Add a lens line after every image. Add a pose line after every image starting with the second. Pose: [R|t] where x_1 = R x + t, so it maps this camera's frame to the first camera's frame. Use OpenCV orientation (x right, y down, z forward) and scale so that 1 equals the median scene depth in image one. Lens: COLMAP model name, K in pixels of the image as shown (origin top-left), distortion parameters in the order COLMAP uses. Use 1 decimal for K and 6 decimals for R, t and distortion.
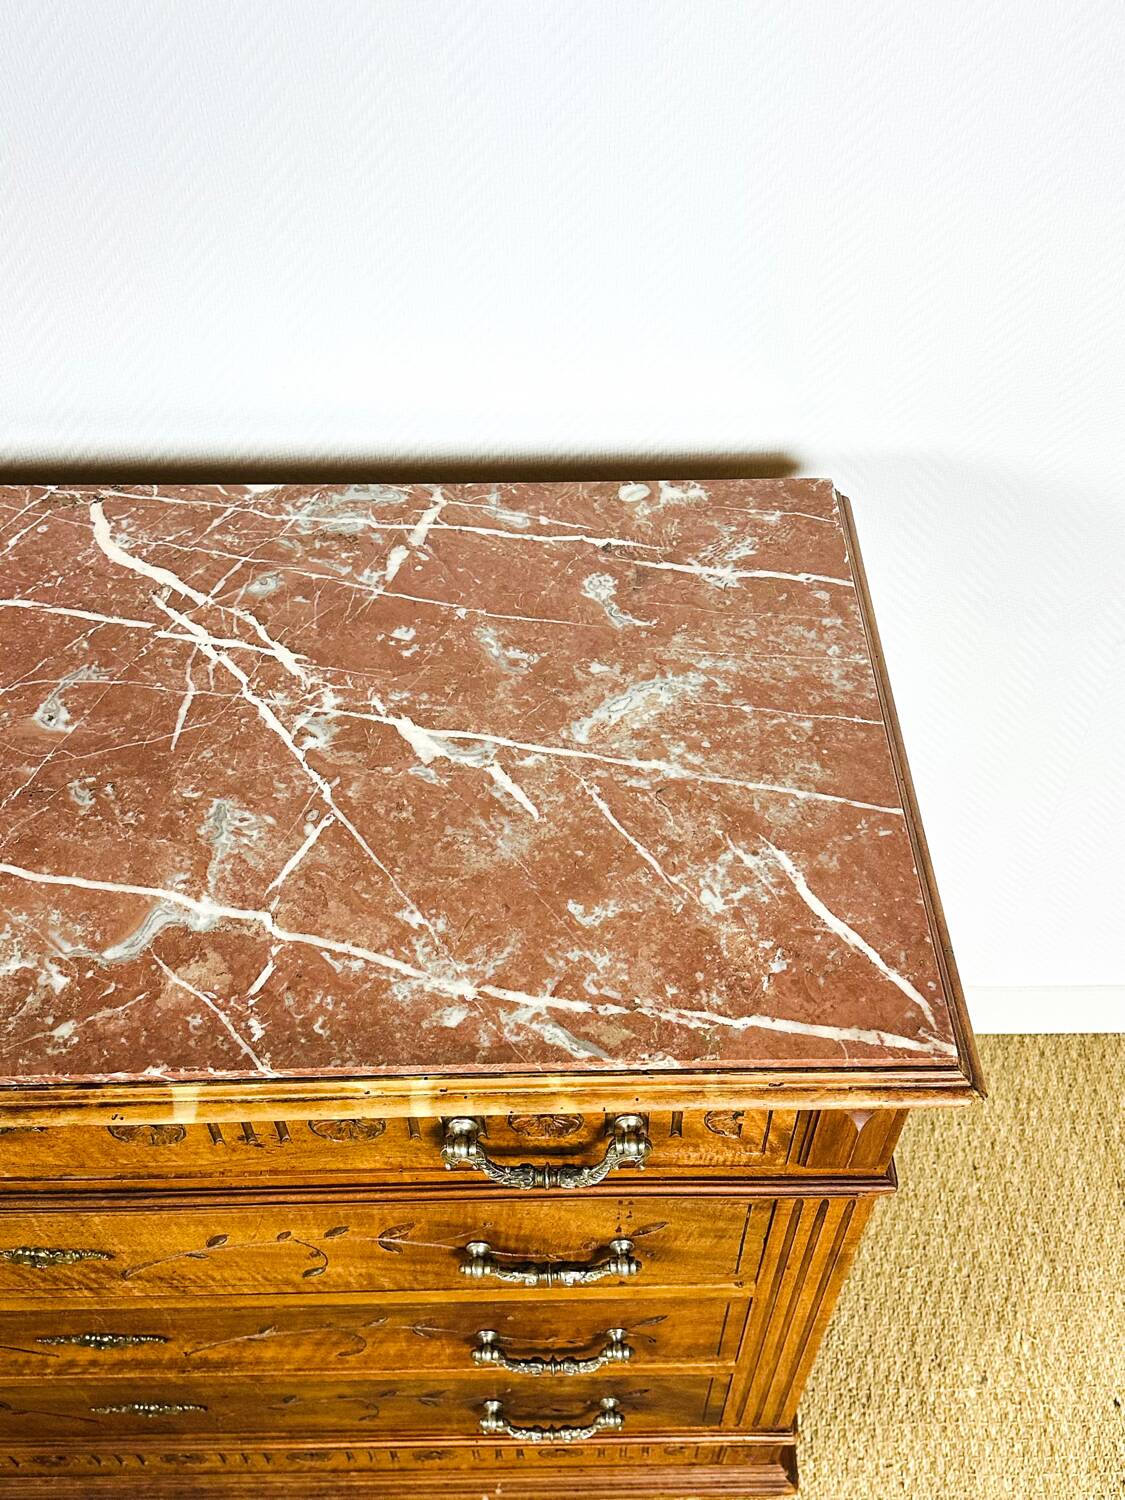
lens RADIAL K [[1440.2, 0, 573.0], [0, 1440.2, 750.7], [0, 0, 1]] dist [0.113225, 0.000000]
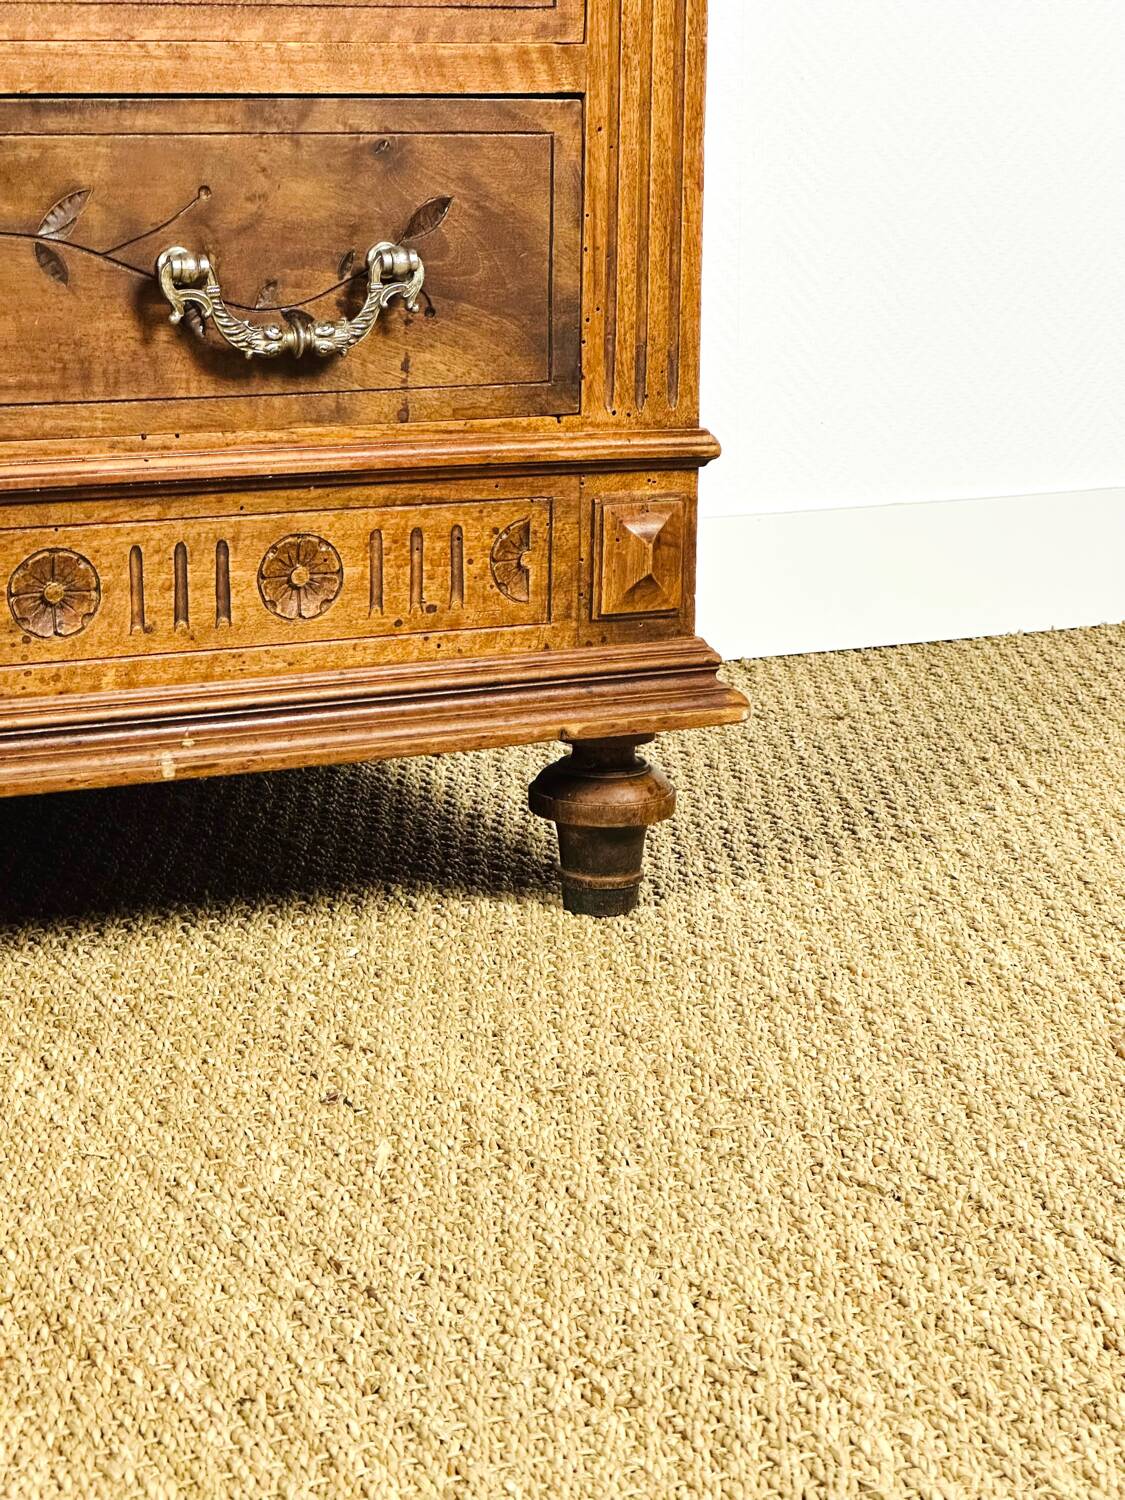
lens RADIAL K [[3335.4, 0, 576.0], [0, 3335.4, 759.8], [0, 0, 1]] dist [0.135025, 0.000000]
pose [[0.904902, -0.085569, 0.416930, -0.543138], [0.315427, 0.792511, -0.521950, 1.559331], [-0.285759, 0.603824, 0.744136, 0.238354]]
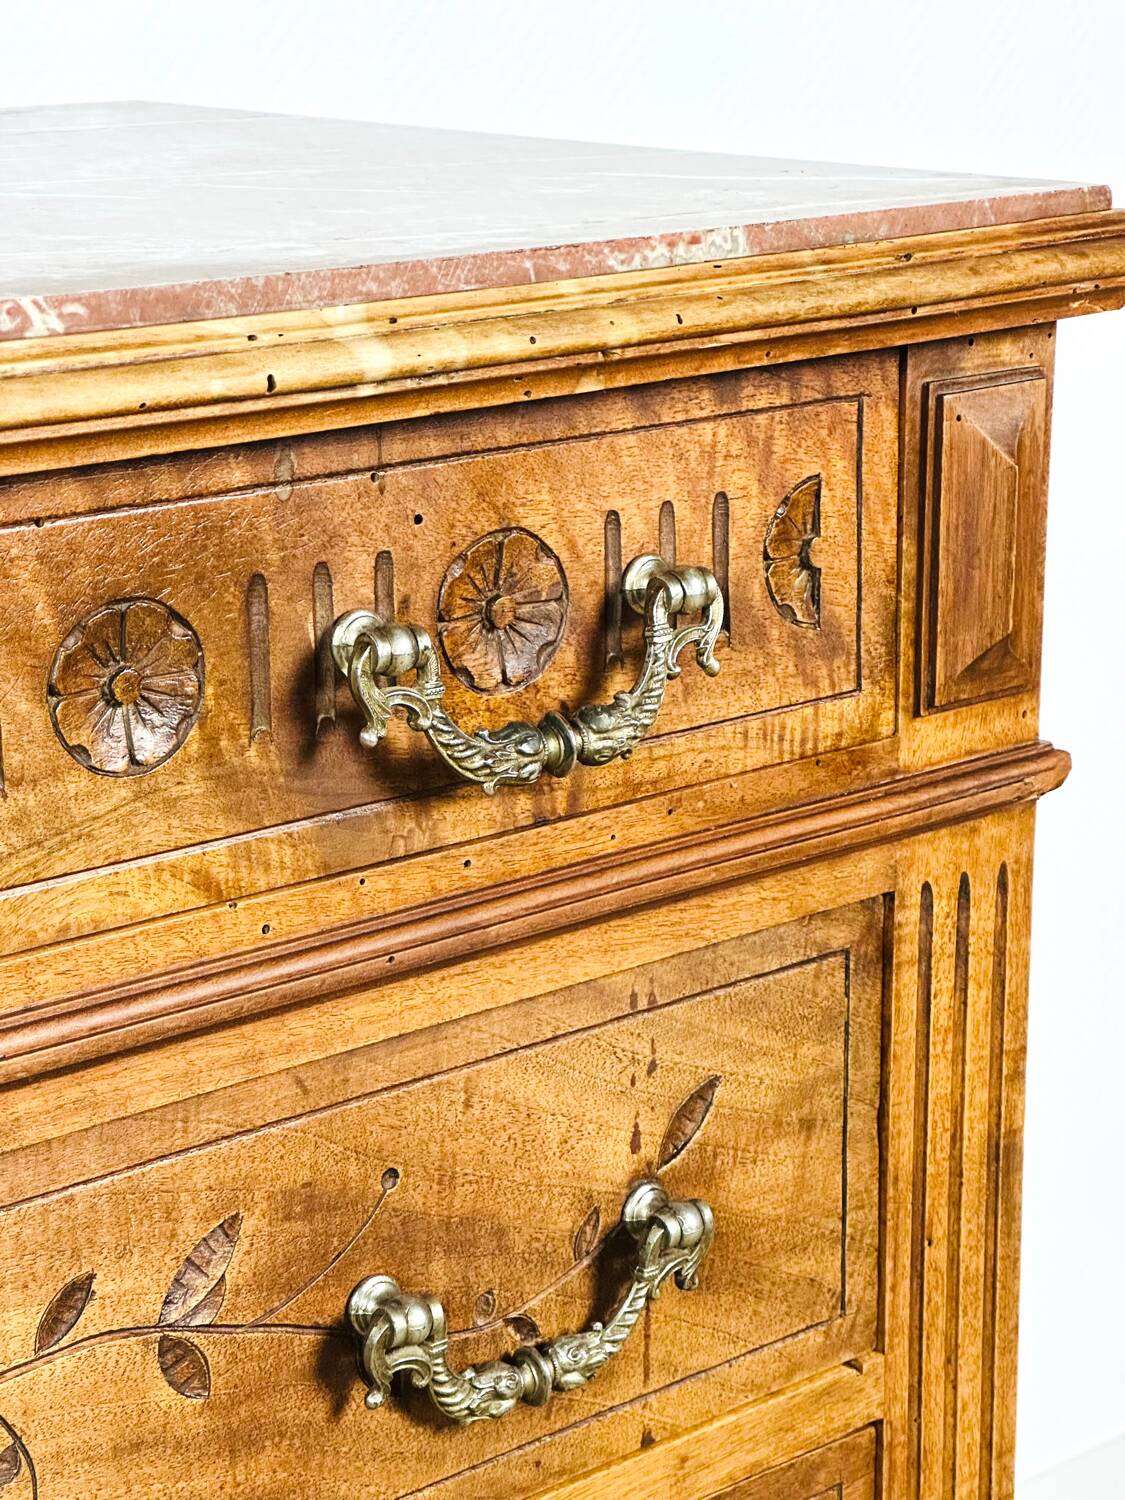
lens RADIAL K [[3335.4, 0, 561.3], [0, 3335.4, 753.0], [0, 0, 1]] dist [0.135025, 0.000000]
pose [[0.757226, -0.168259, 0.631108, -0.560462], [0.499406, 0.771894, -0.393412, 0.599157], [-0.420953, 0.613081, 0.668528, 0.299100]]
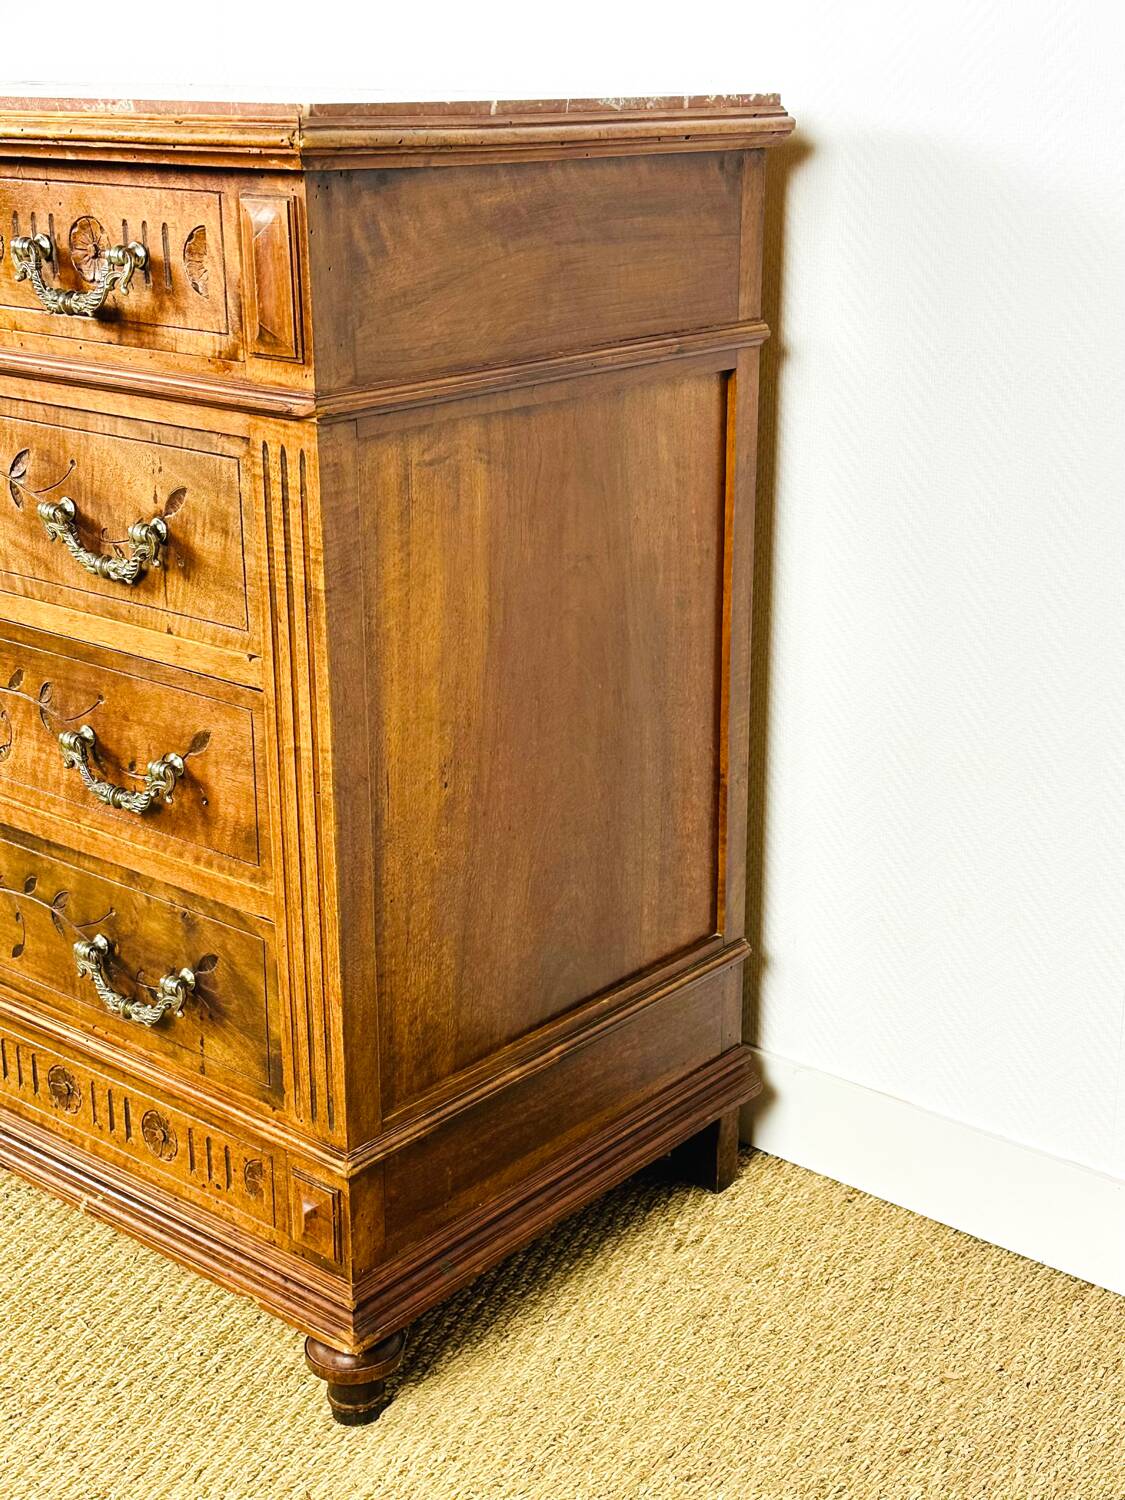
lens RADIAL K [[2002.2, 0, 562.0], [0, 2002.2, 734.3], [0, 0, 1]] dist [0.137529, 0.000000]
pose [[0.757104, 0.204327, -0.620520, 1.124640], [-0.495429, 0.798714, -0.341476, 0.783772], [0.425845, 0.565957, 0.705939, 0.226111]]
